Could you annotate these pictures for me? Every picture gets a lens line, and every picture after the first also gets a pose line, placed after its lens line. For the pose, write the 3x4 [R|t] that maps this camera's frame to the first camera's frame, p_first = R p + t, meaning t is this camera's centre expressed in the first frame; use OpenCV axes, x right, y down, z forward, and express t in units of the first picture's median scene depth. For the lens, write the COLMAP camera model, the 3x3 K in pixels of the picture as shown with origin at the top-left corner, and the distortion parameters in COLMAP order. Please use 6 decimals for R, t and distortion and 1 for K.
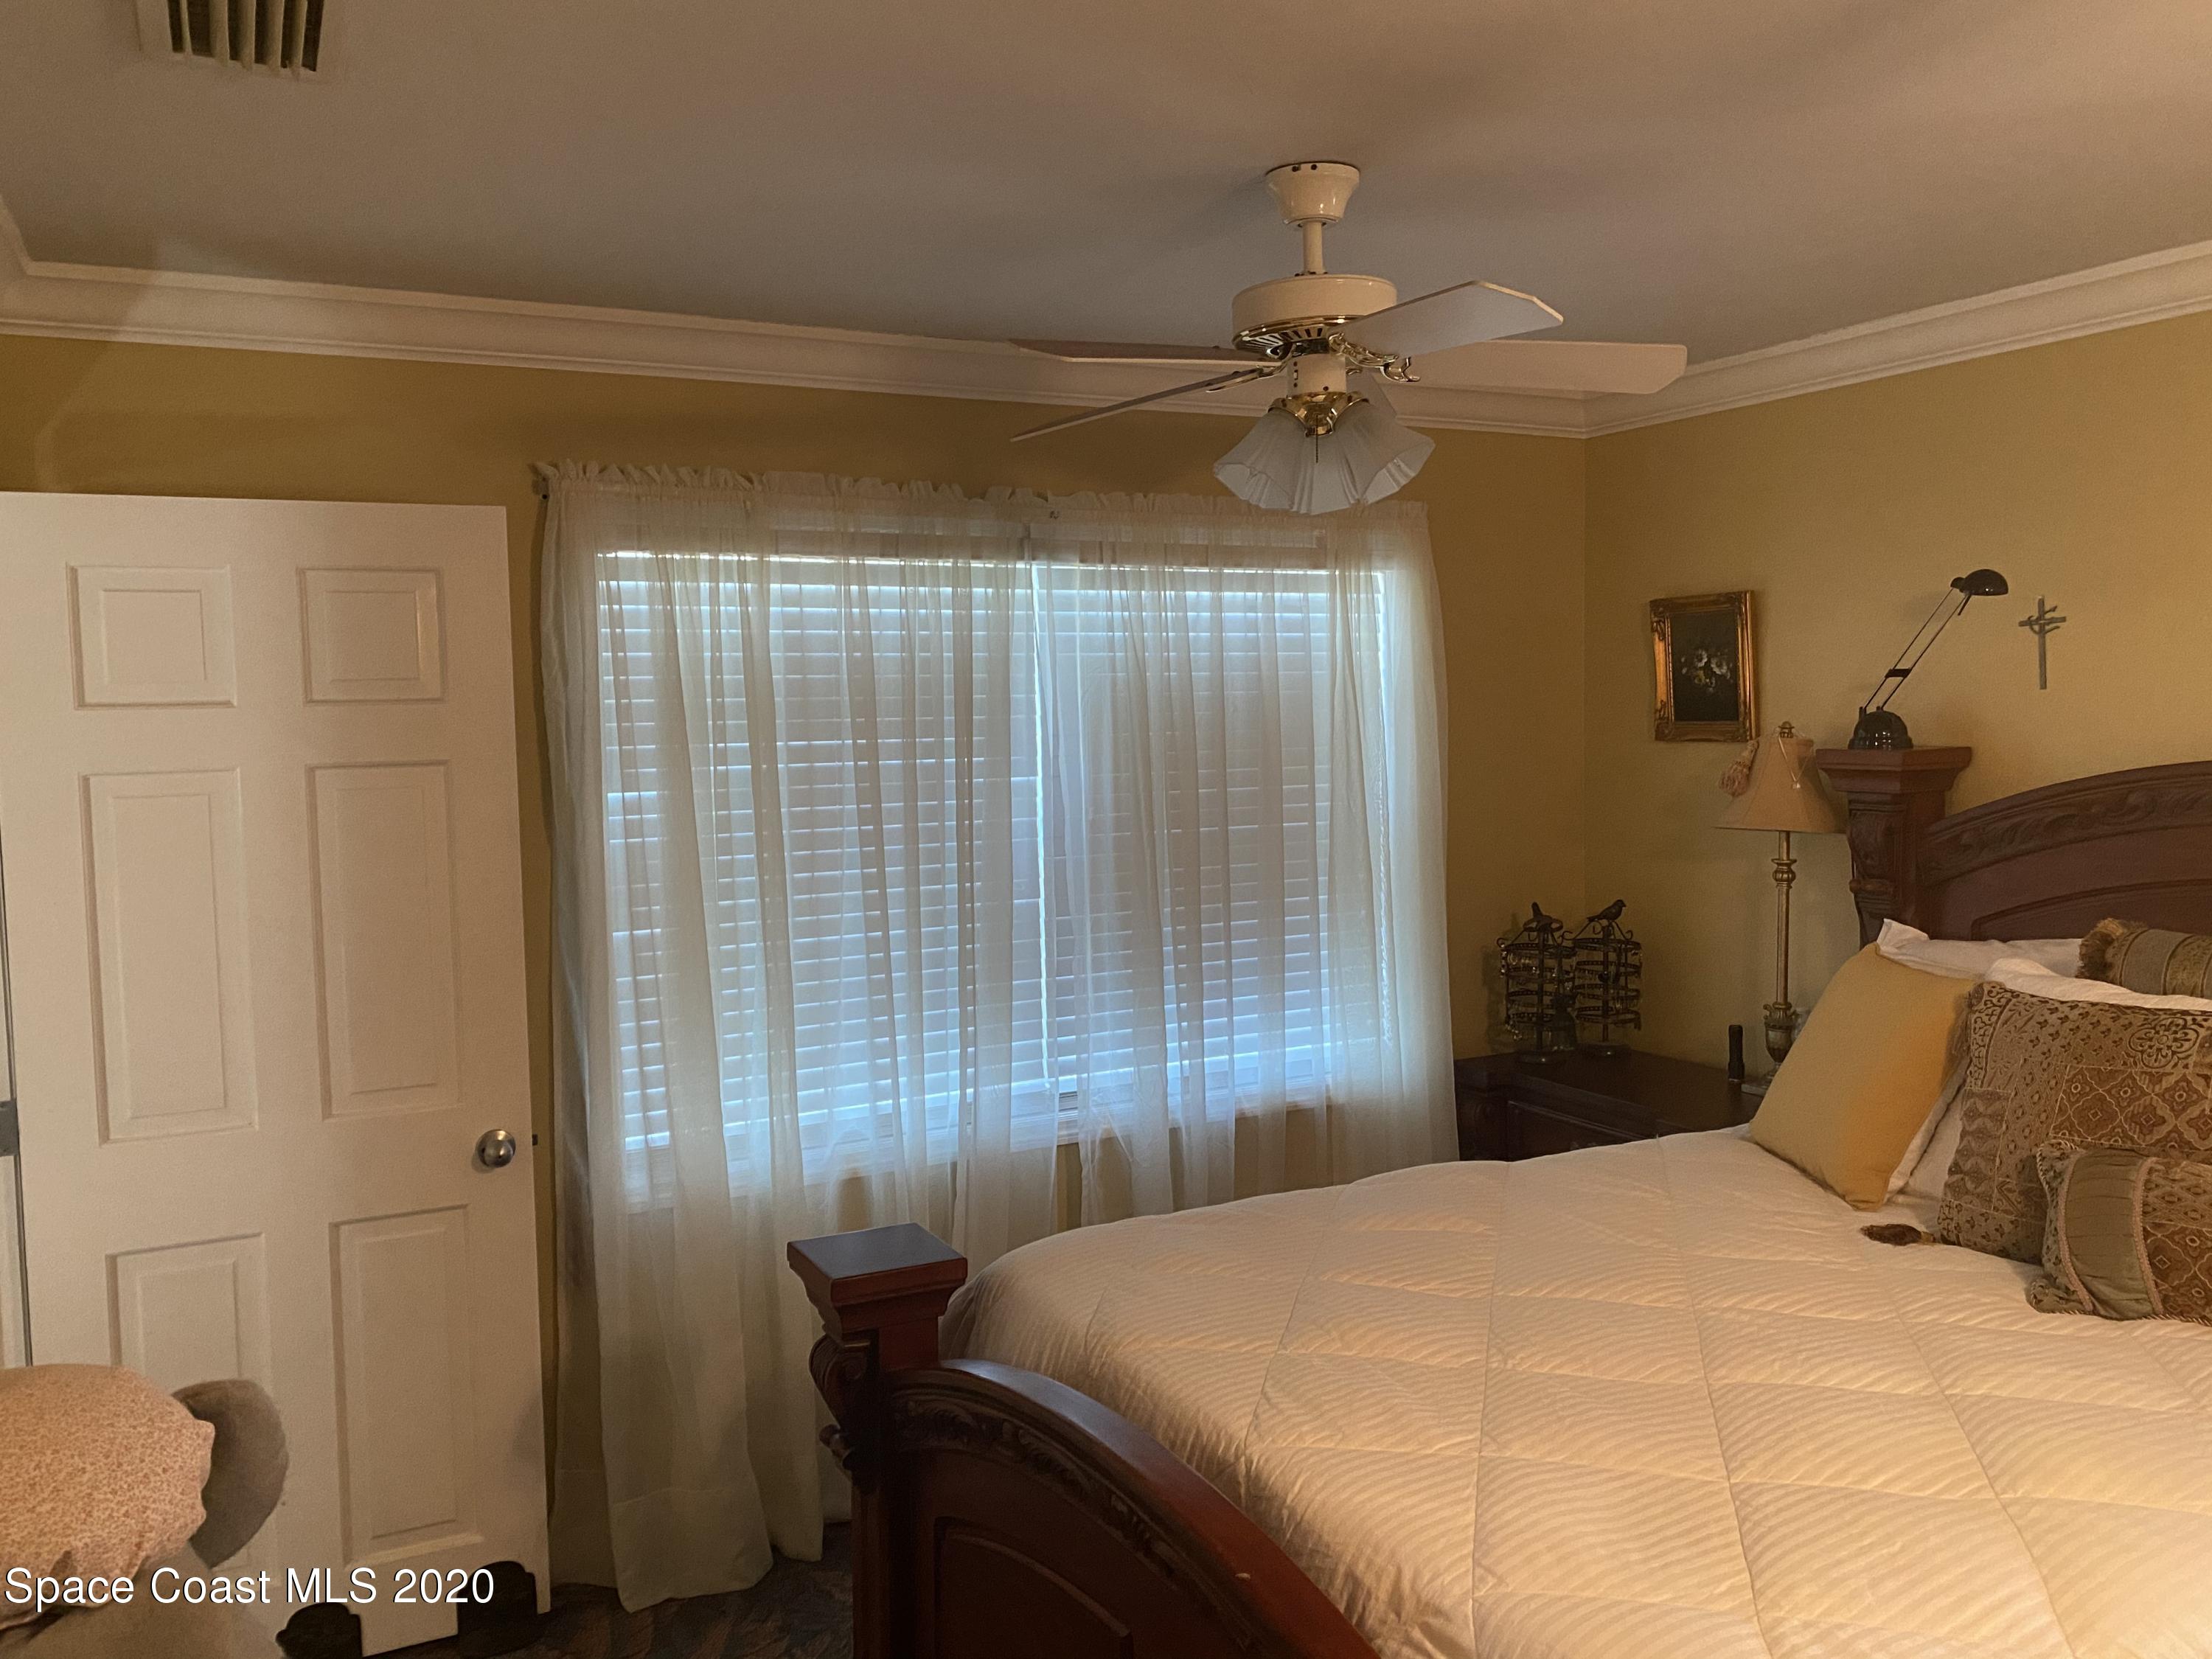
lens RADIAL K [[1706.0, 0, 1112.4], [0, 1706.0, 799.0], [0, 0, 1]] dist [0.083437, -0.102621]
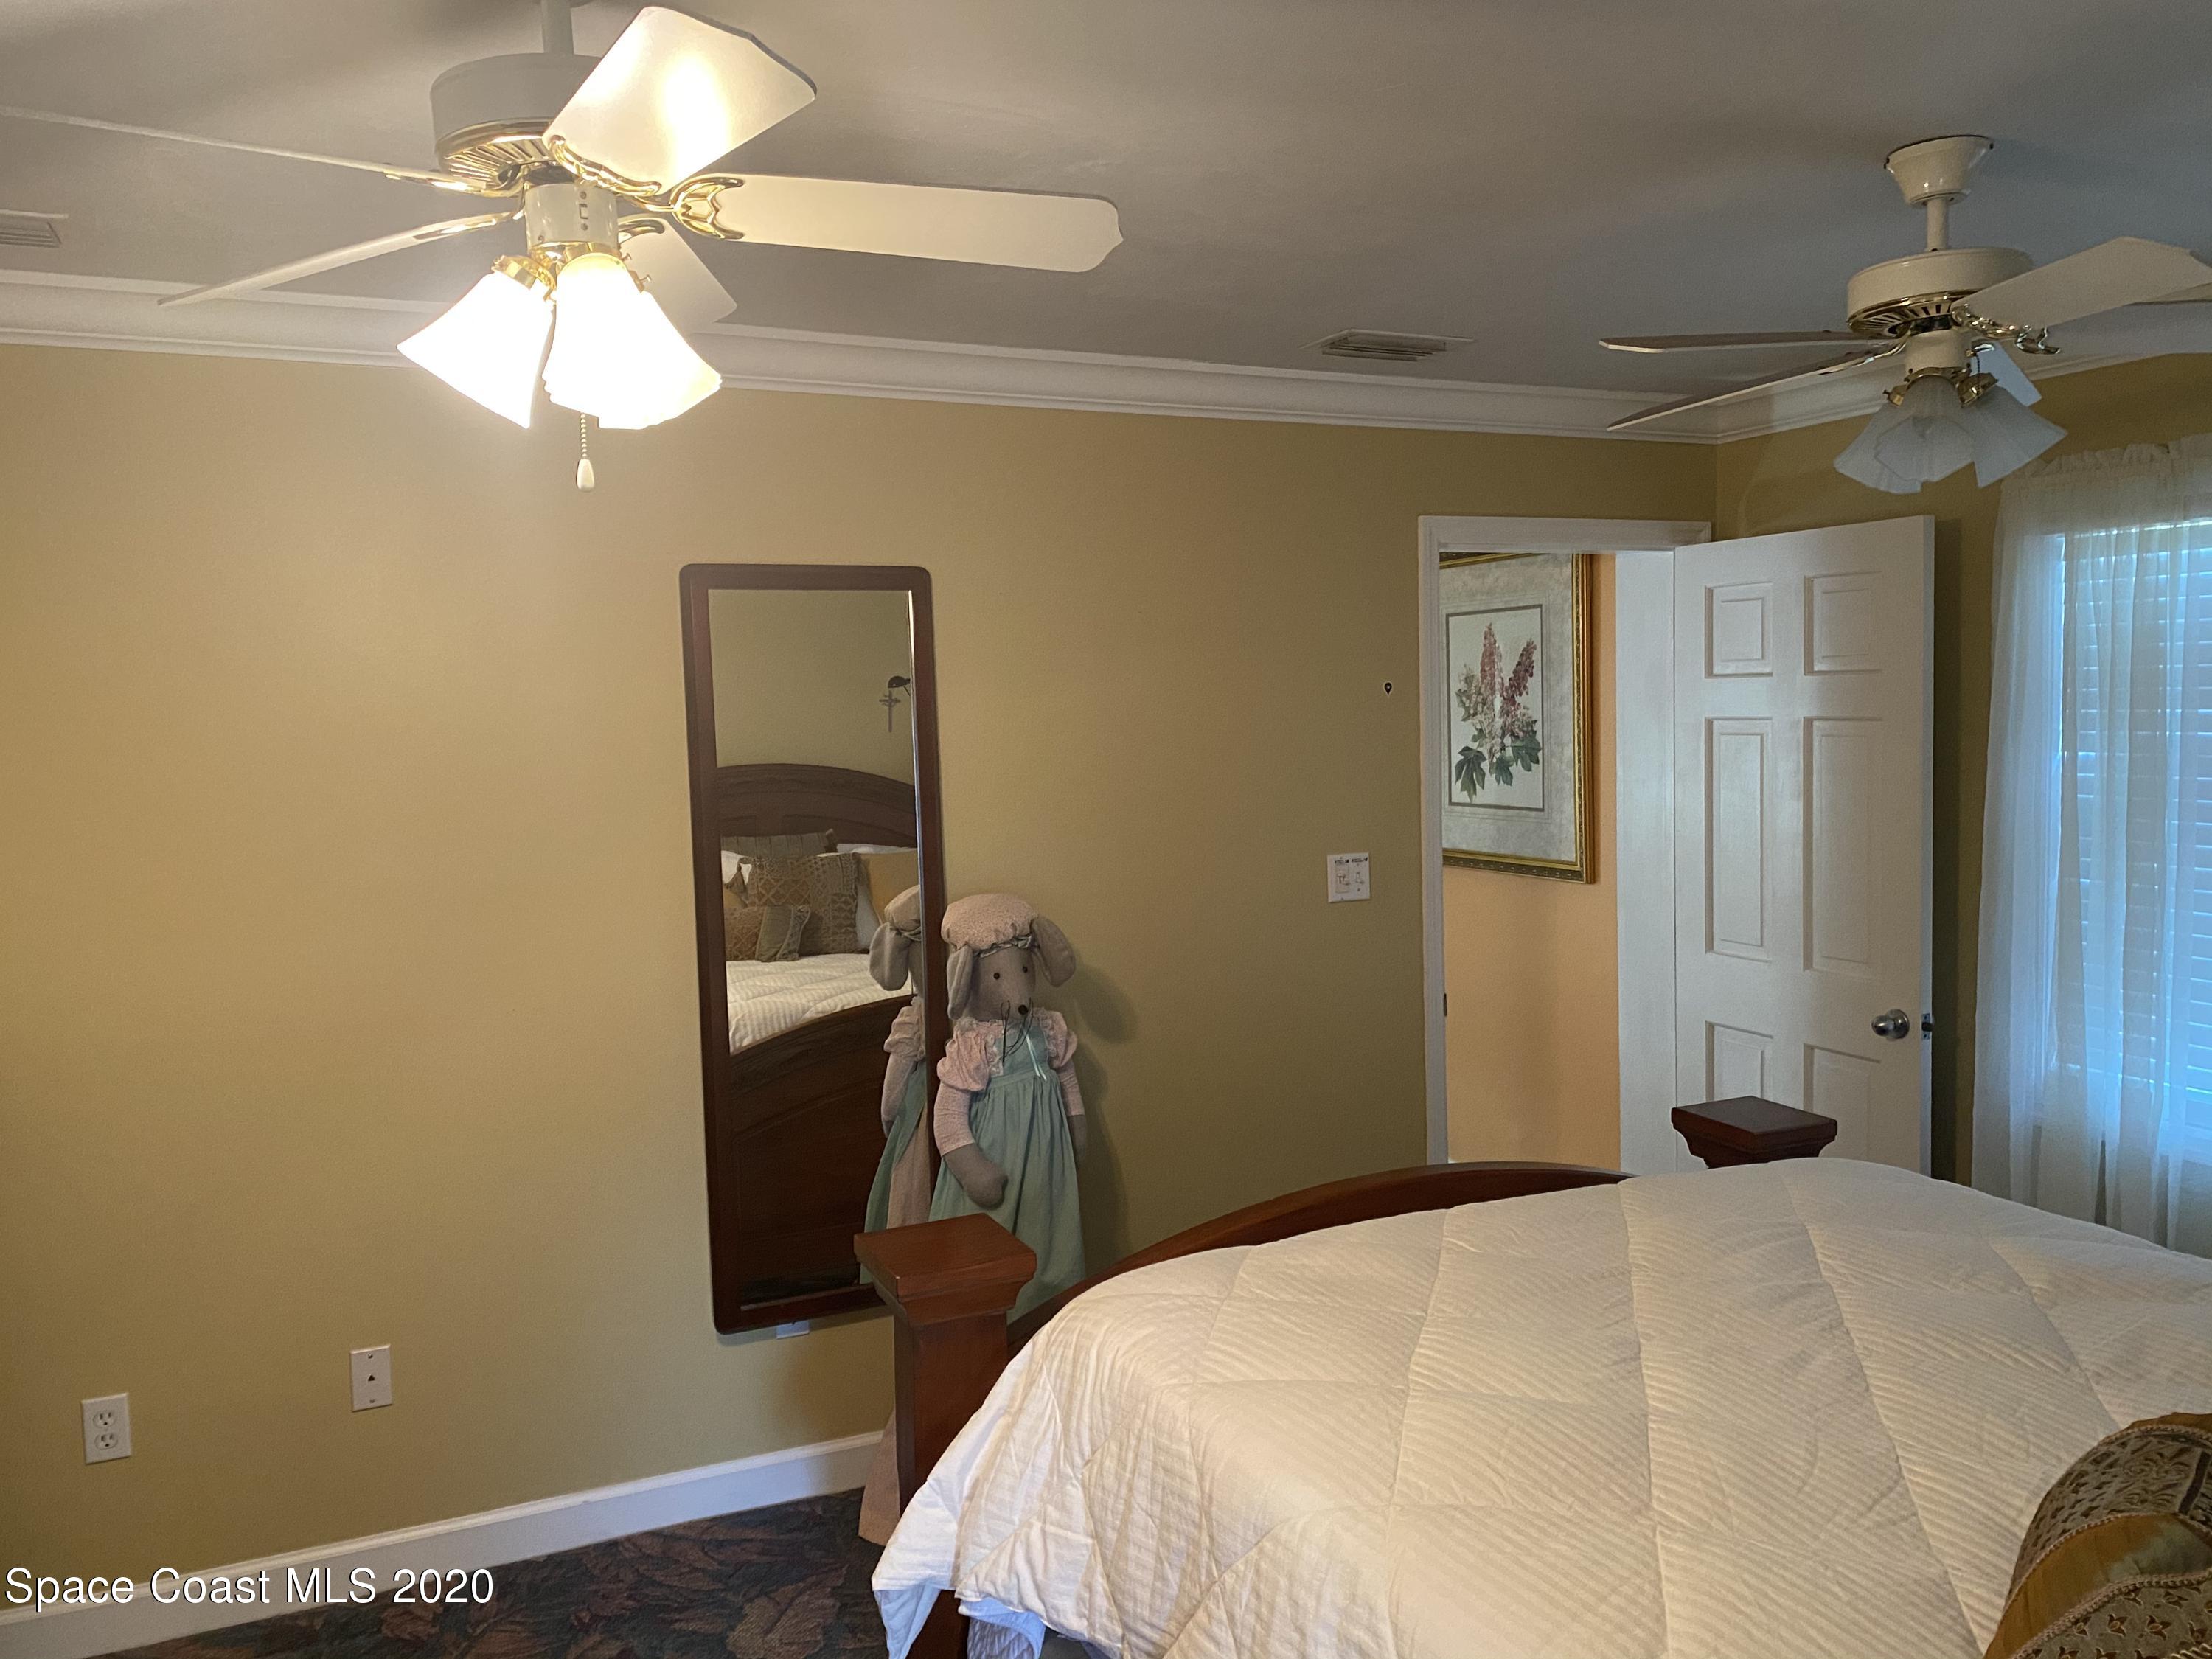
lens RADIAL K [[1692.2, 0, 1108.1], [0, 1692.2, 793.9], [0, 0, 1]] dist [0.020286, -0.009438]
pose [[-0.035302, 0.076071, -0.996477, 0.934856], [-0.038564, 0.996252, 0.077421, -0.042419], [0.998632, 0.041161, -0.032236, 0.474373]]
